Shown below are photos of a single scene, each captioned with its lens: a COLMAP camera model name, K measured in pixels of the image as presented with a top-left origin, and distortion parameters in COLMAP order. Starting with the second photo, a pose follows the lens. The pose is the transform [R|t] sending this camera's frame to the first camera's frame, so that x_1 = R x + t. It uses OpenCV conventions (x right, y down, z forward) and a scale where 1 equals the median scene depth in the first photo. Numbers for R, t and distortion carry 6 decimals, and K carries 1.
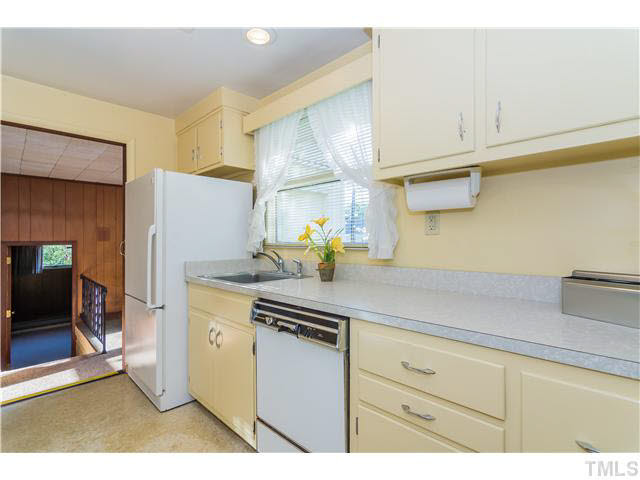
lens RADIAL K [[358.3, 0, 319.9], [0, 358.3, 248.6], [0, 0, 1]] dist [0.000002, -0.000092]
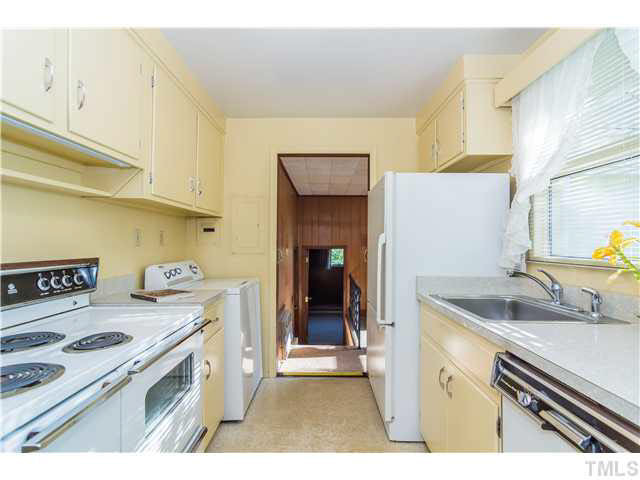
lens RADIAL K [[326.4, 0, 305.9], [0, 326.4, 241.8], [0, 0, 1]] dist [0.002051, 0.000949]
pose [[0.707097, 0.001622, -0.707115, -0.012661], [-0.019277, 0.999670, -0.016983, -0.025453], [0.706854, 0.025640, 0.706894, 0.254356]]
